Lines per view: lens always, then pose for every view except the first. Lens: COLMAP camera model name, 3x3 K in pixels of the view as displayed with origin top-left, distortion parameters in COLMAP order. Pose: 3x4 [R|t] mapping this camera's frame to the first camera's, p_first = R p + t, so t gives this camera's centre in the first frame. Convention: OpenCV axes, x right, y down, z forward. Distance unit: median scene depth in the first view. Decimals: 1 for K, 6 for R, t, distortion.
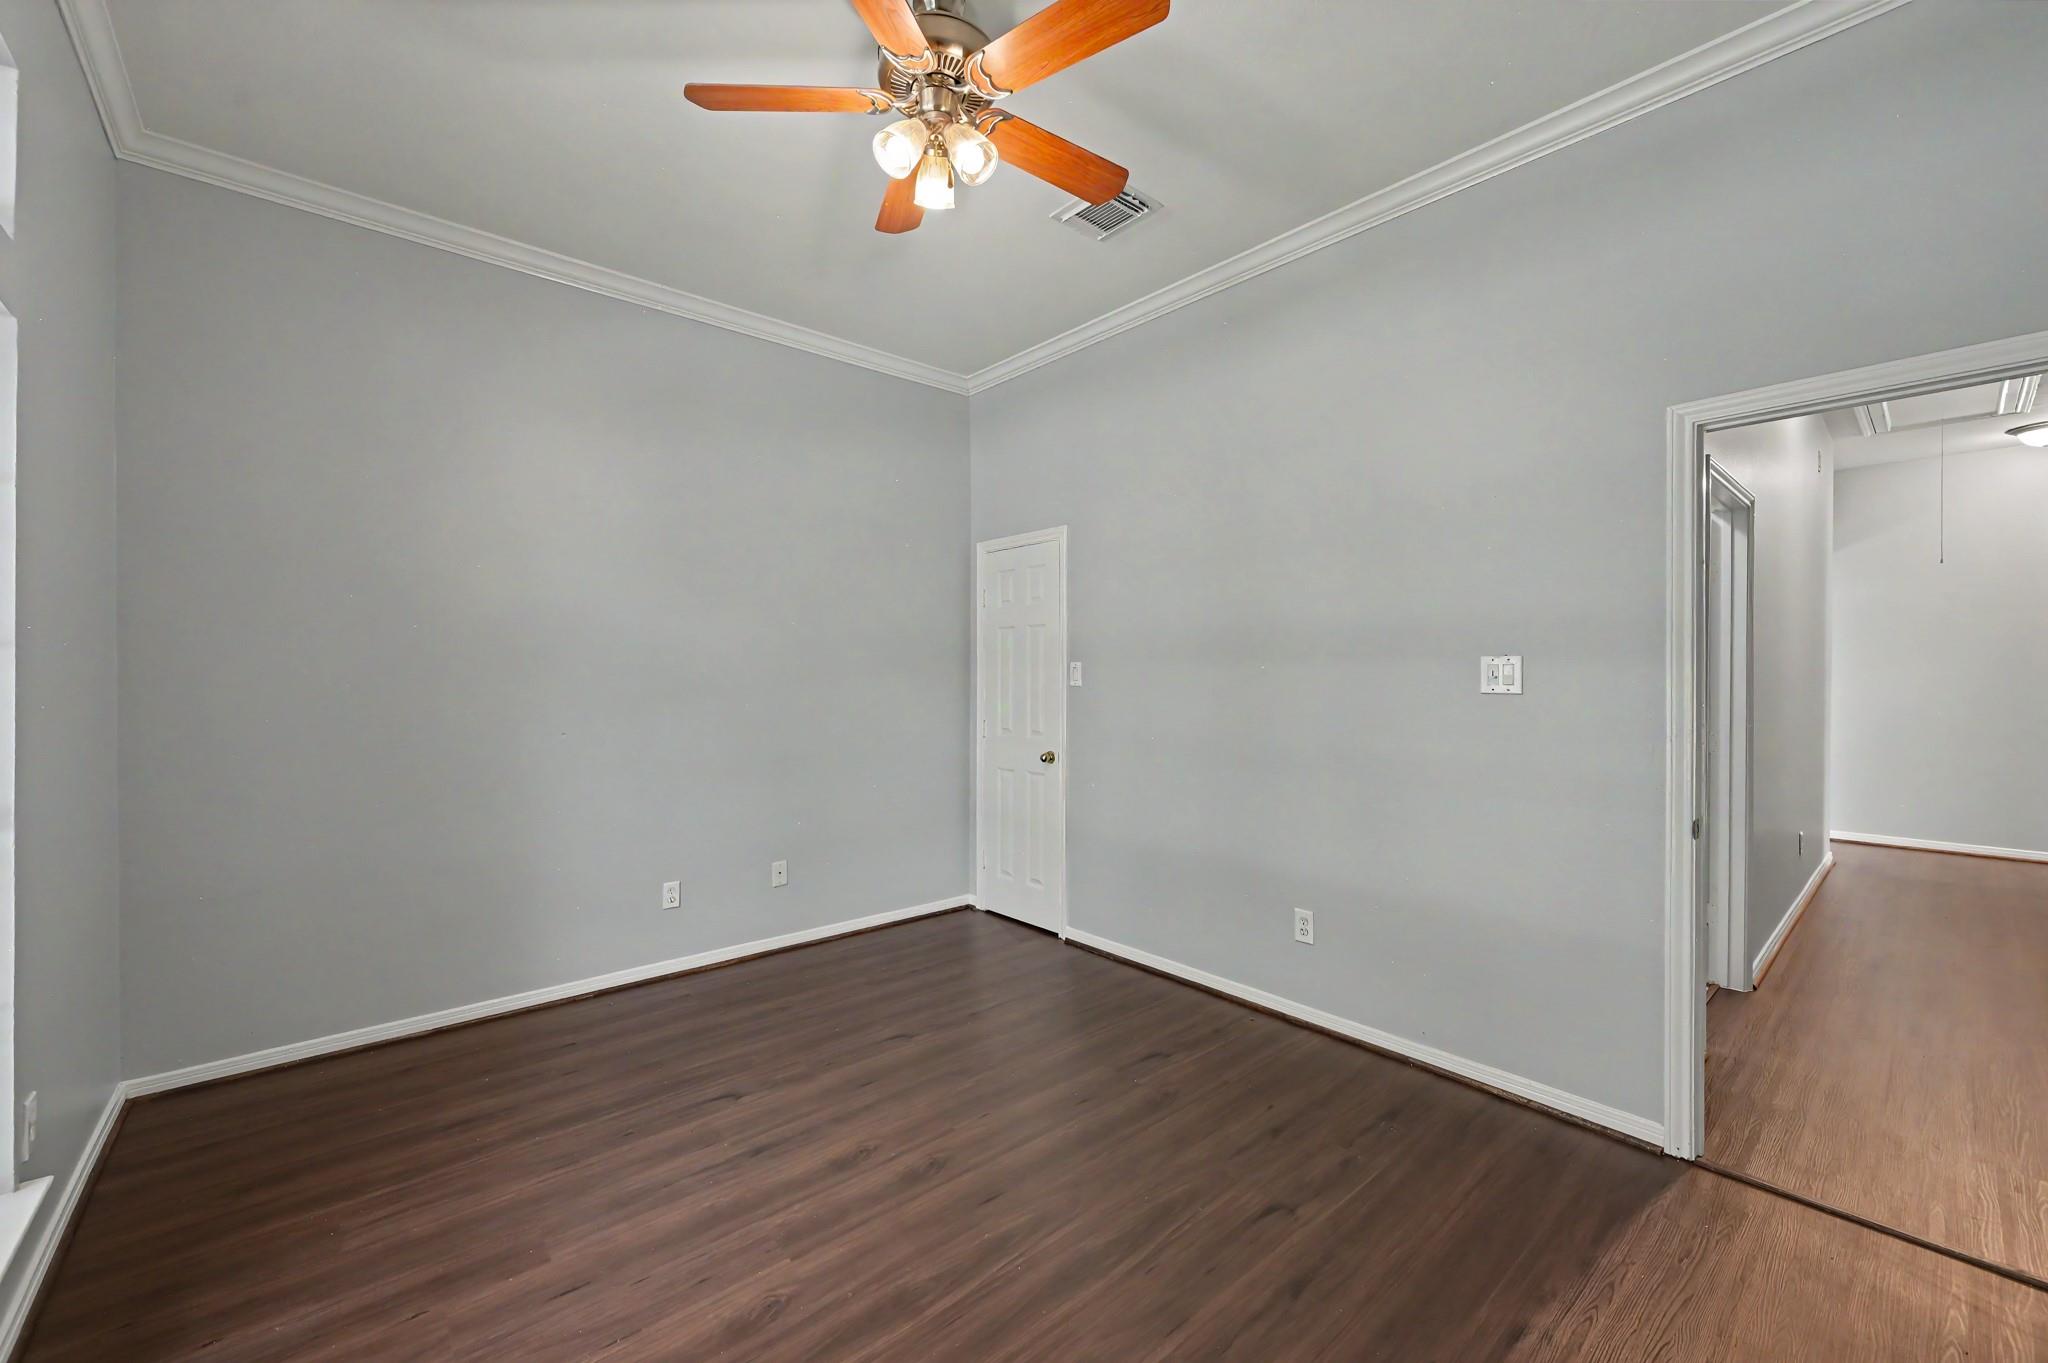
lens RADIAL K [[812.7, 0, 1021.8], [0, 812.7, 676.0], [0, 0, 1]] dist [0.000596, 0.000170]
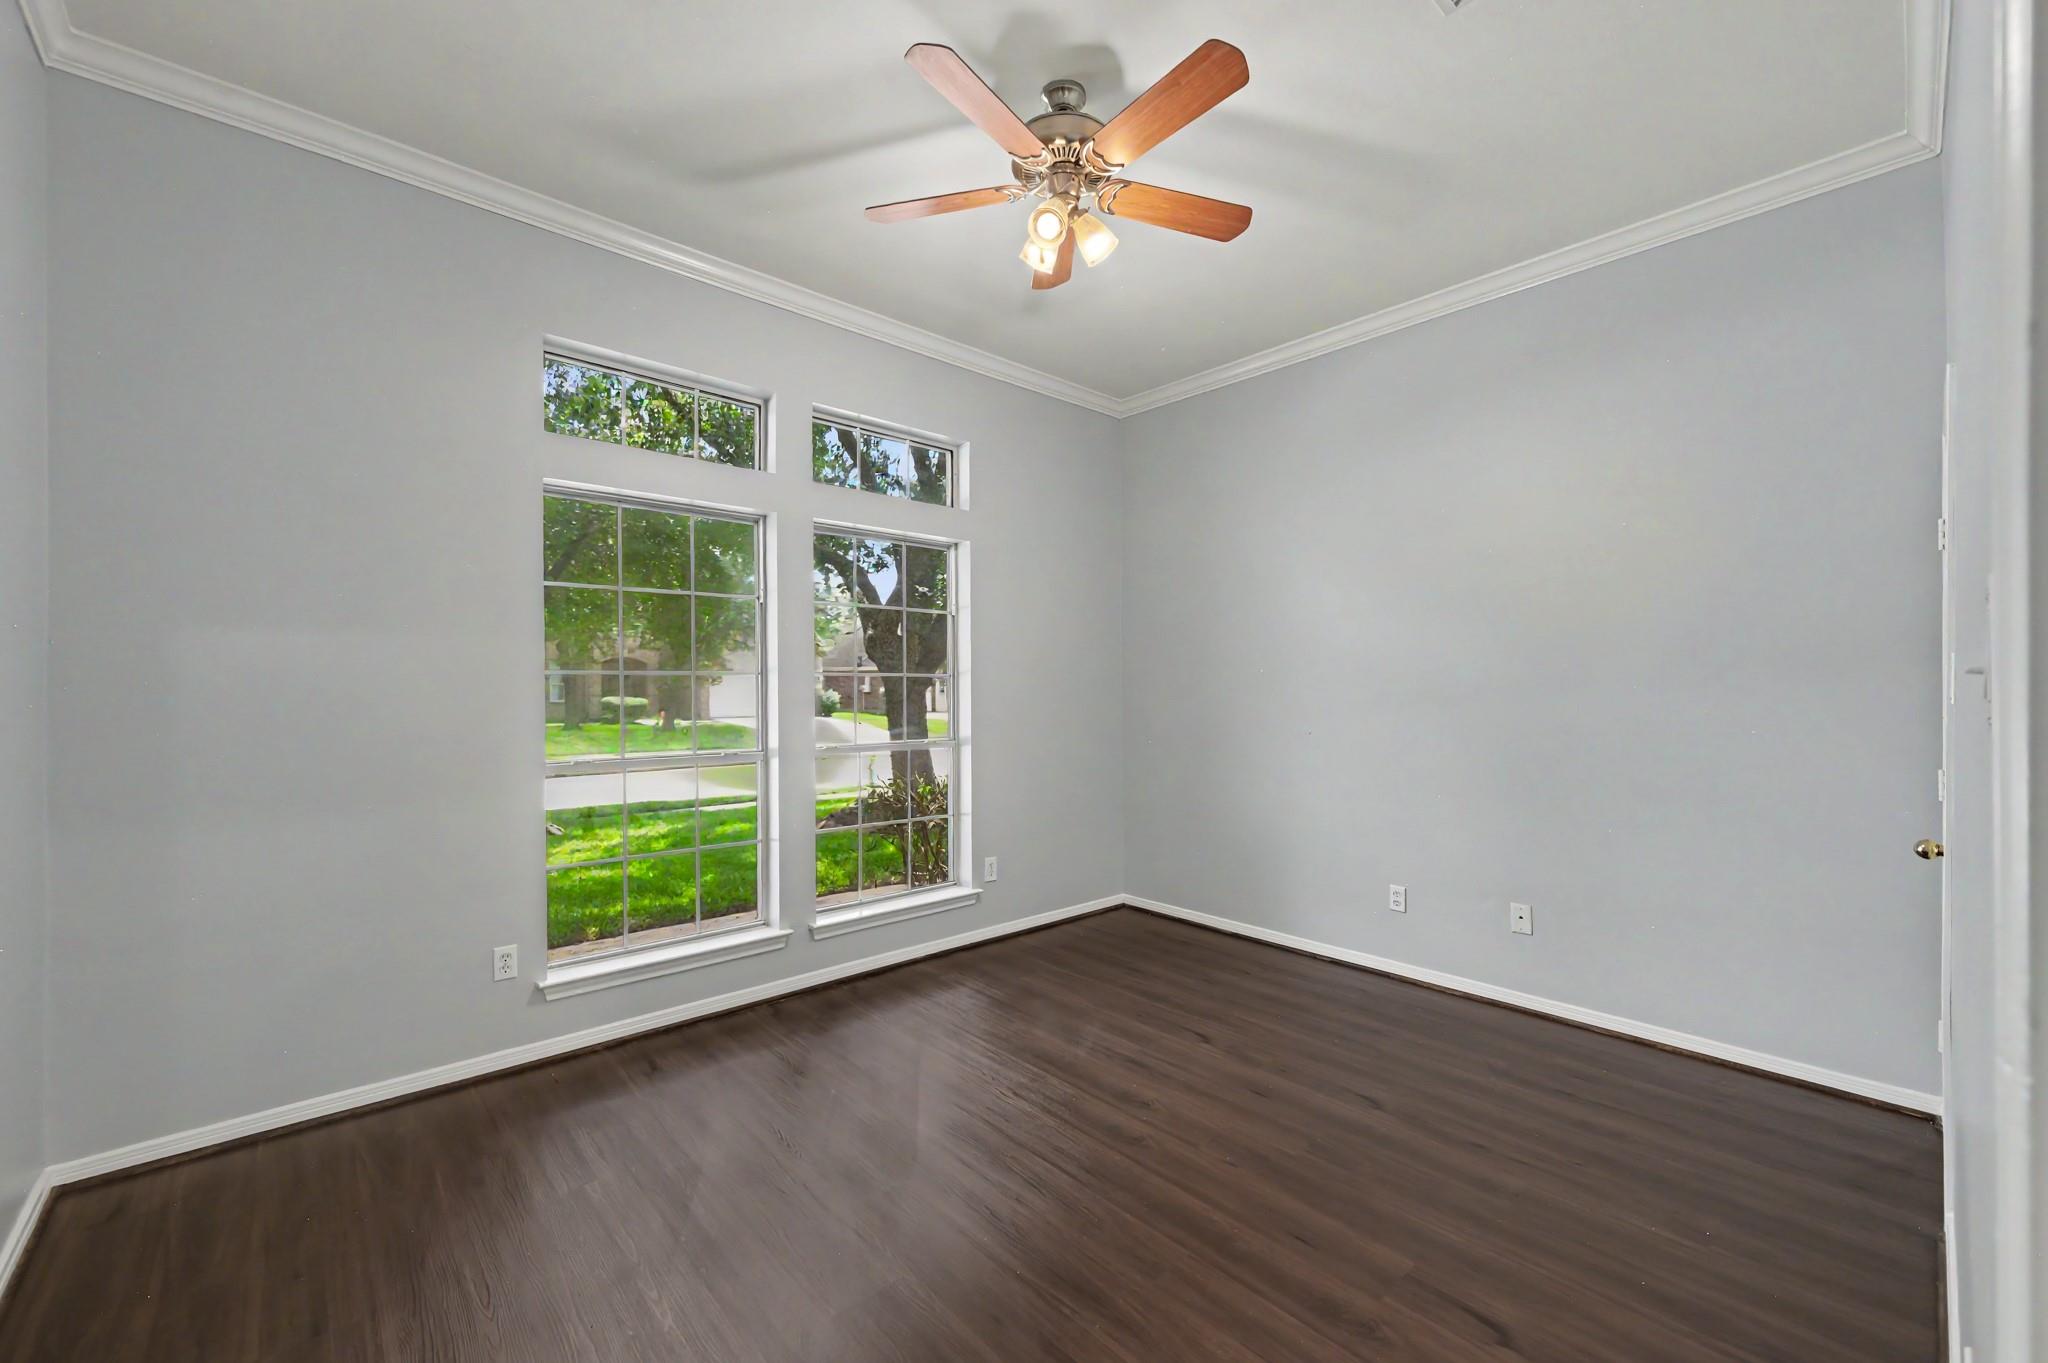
lens RADIAL K [[812.7, 0, 1021.8], [0, 812.7, 676.0], [0, 0, 1]] dist [0.000596, 0.000170]
pose [[0.022045, -0.011311, -0.999693, 0.802419], [-0.005757, 0.999918, -0.011441, 0.006914], [0.999740, 0.006008, 0.021978, 0.692388]]
